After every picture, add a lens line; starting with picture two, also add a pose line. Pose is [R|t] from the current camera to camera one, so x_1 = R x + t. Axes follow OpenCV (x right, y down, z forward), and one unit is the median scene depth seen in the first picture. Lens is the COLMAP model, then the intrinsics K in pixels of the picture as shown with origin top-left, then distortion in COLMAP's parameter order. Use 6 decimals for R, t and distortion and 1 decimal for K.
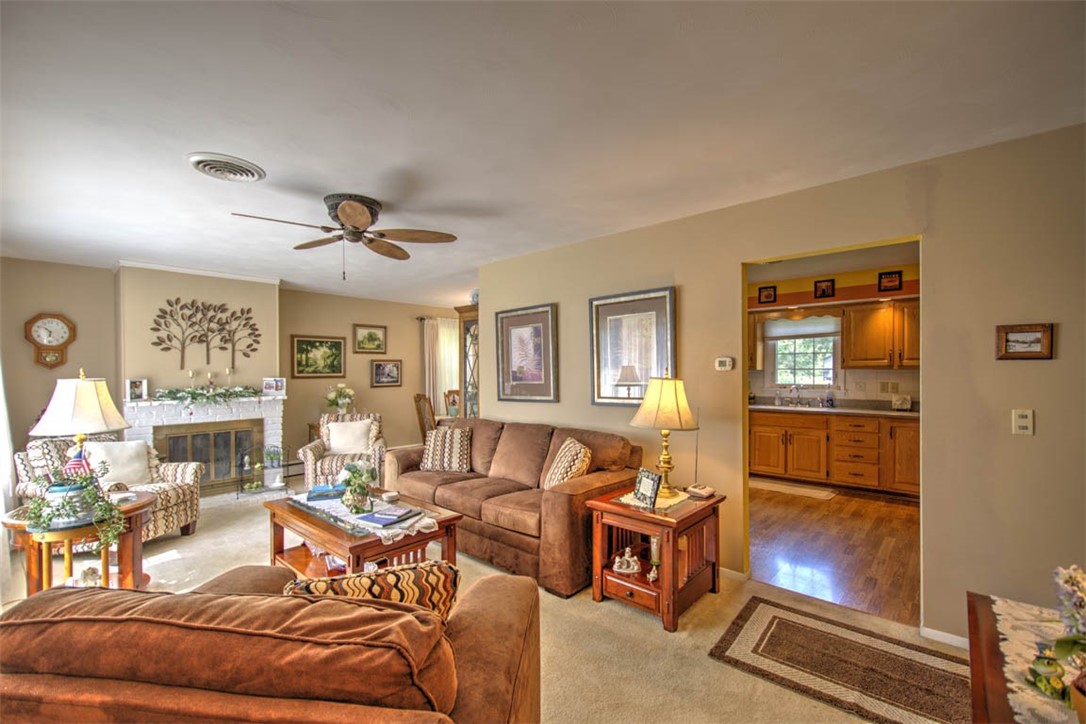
lens RADIAL K [[467.8, 0, 543.0], [0, 467.8, 369.9], [0, 0, 1]] dist [-0.003964, -0.001241]
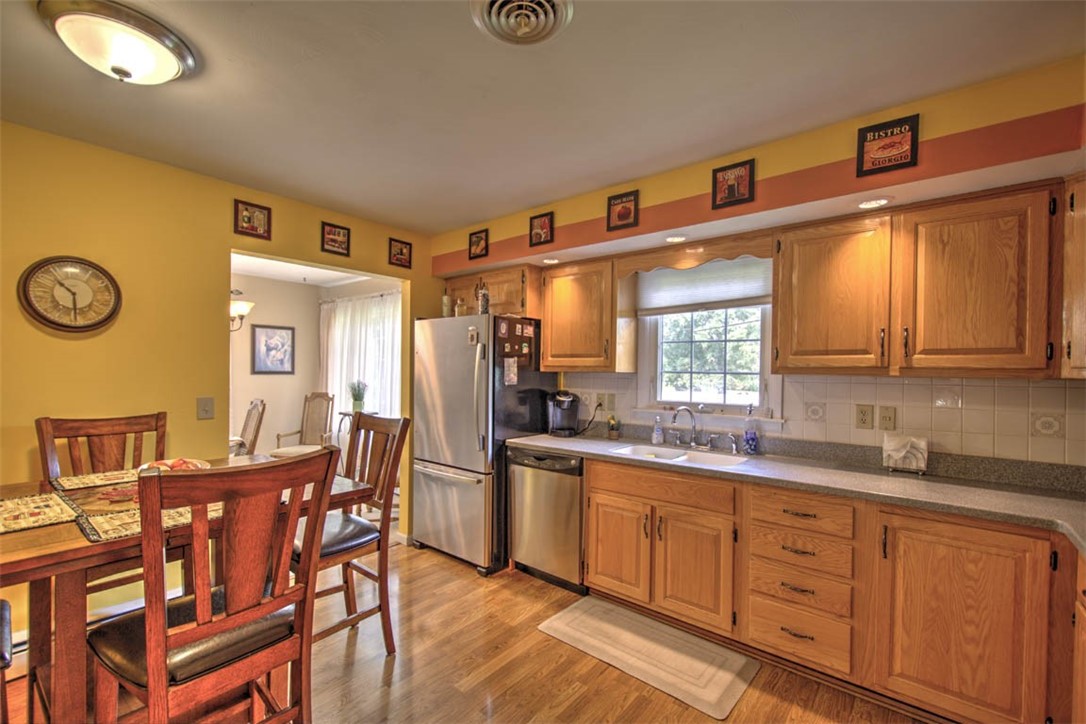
lens RADIAL K [[467.8, 0, 542.0], [0, 467.8, 366.1], [0, 0, 1]] dist [-0.003964, -0.001241]
pose [[0.998856, 0.019453, 0.043678, 0.389660], [-0.019066, 0.999775, -0.009254, -0.000728], [-0.043849, 0.008410, 0.999003, 0.549758]]
